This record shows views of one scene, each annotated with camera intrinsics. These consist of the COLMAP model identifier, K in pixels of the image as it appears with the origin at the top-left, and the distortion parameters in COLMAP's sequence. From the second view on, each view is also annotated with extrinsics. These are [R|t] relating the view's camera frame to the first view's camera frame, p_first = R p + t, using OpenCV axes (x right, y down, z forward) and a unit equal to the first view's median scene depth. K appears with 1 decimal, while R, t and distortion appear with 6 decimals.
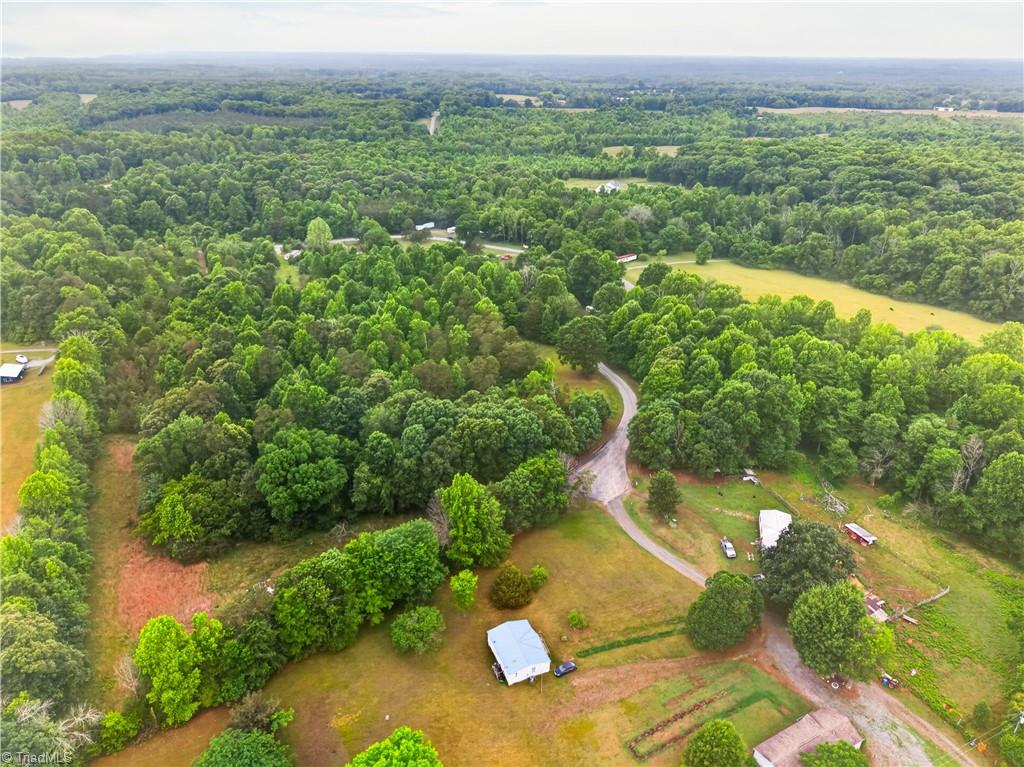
lens RADIAL K [[688.0, 0, 512.0], [0, 688.0, 383.5], [0, 0, 1]] dist [0.027493, -0.030387]
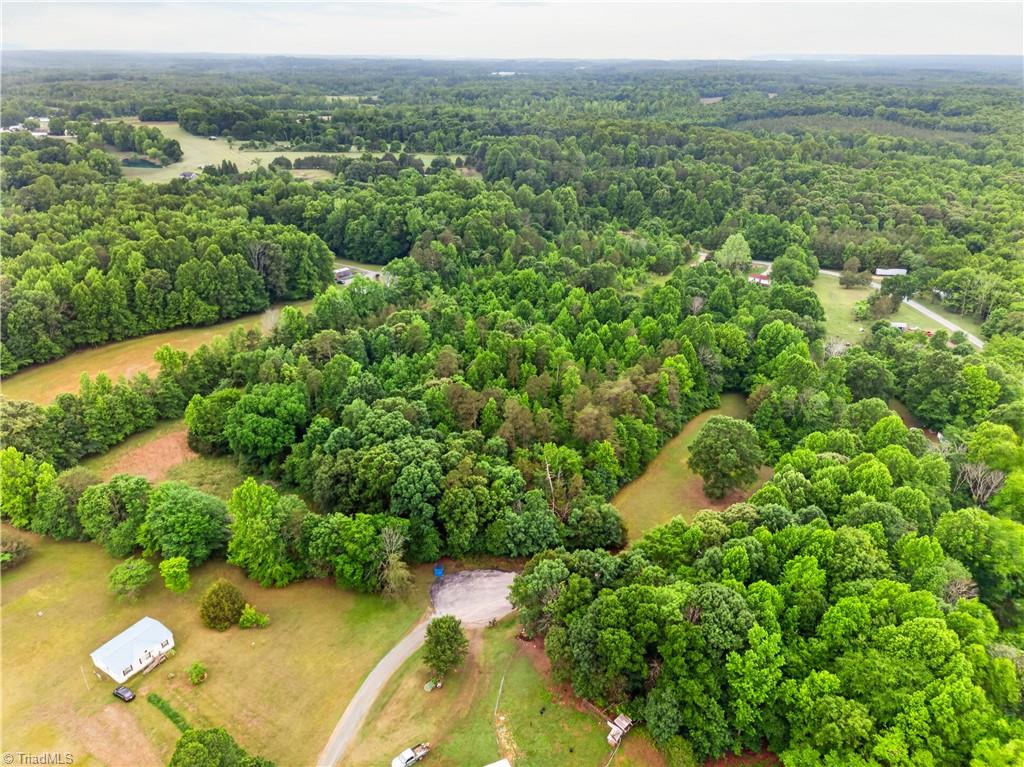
lens RADIAL K [[688.0, 0, 512.0], [0, 688.0, 383.5], [0, 0, 1]] dist [0.027493, -0.030387]
pose [[0.590540, 0.350083, -0.727121, 0.251560], [-0.353365, 0.922213, 0.157023, -0.085649], [0.725531, 0.164211, 0.668311, 0.183358]]
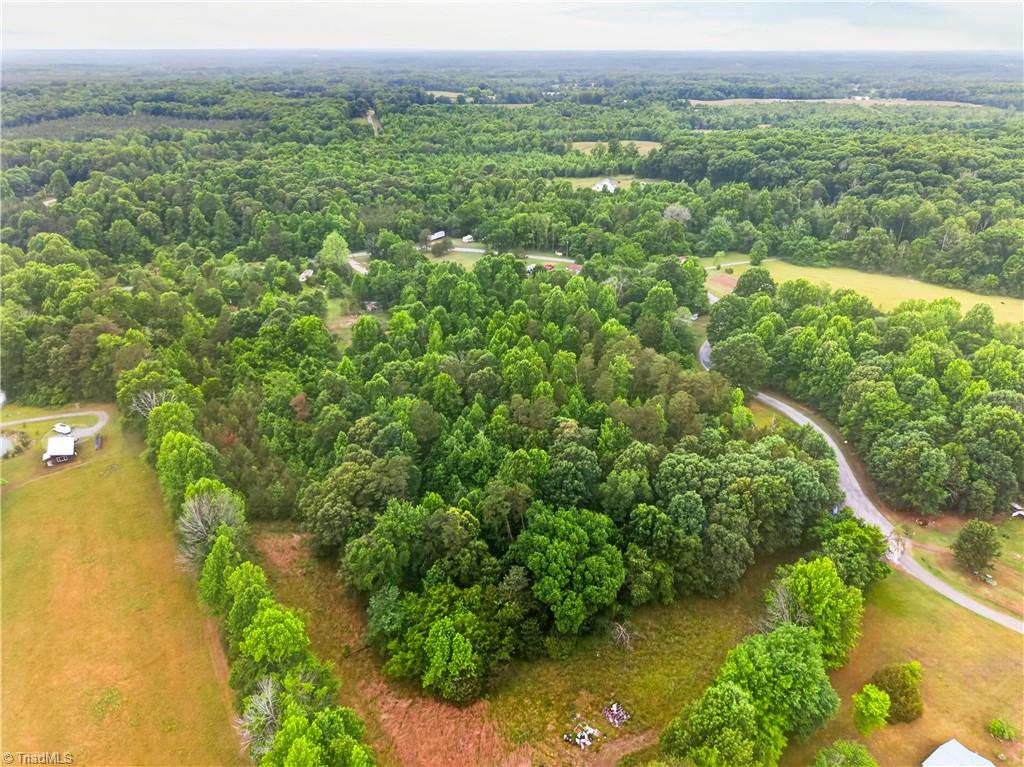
lens RADIAL K [[697.5, 0, 512.0], [0, 697.5, 383.5], [0, 0, 1]] dist [0.027675, -0.033779]
pose [[0.990242, -0.067448, 0.121951, -0.160320], [0.067402, 0.997716, 0.004507, -0.031400], [-0.121977, 0.003757, 0.992526, 0.071471]]
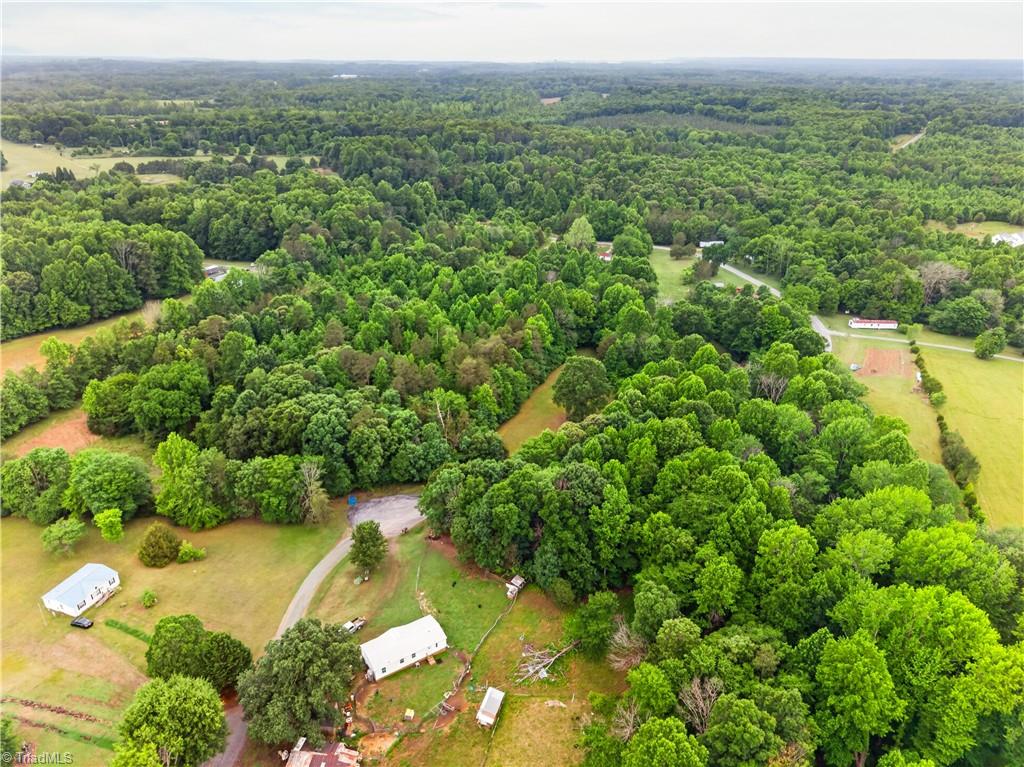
lens RADIAL K [[688.0, 0, 512.0], [0, 688.0, 383.5], [0, 0, 1]] dist [0.027493, -0.030387]
pose [[0.744030, 0.288782, -0.602515, 0.298536], [-0.293586, 0.951355, 0.093438, -0.062952], [0.600189, 0.107369, 0.792619, 0.137799]]
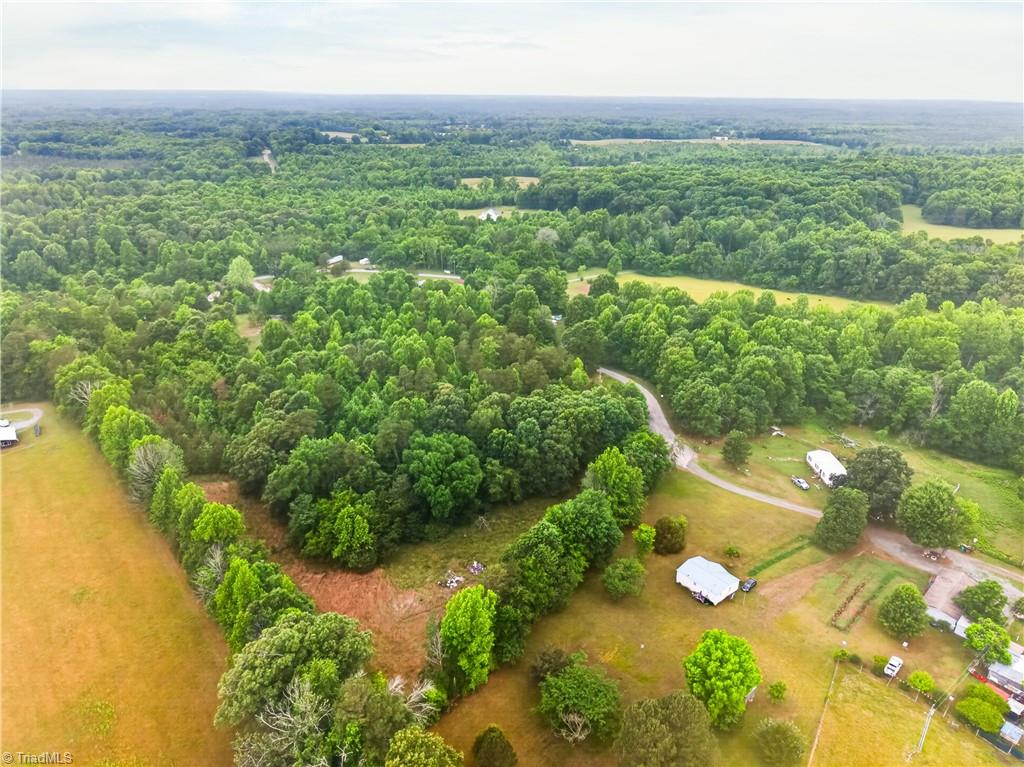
lens RADIAL K [[688.4, 0, 512.0], [0, 688.4, 383.5], [0, 0, 1]] dist [0.026830, -0.030987]
pose [[0.961070, -0.108635, 0.254053, -0.161119], [0.120020, 0.992327, -0.029704, 0.011981], [-0.248877, 0.059039, 0.966734, -0.027294]]
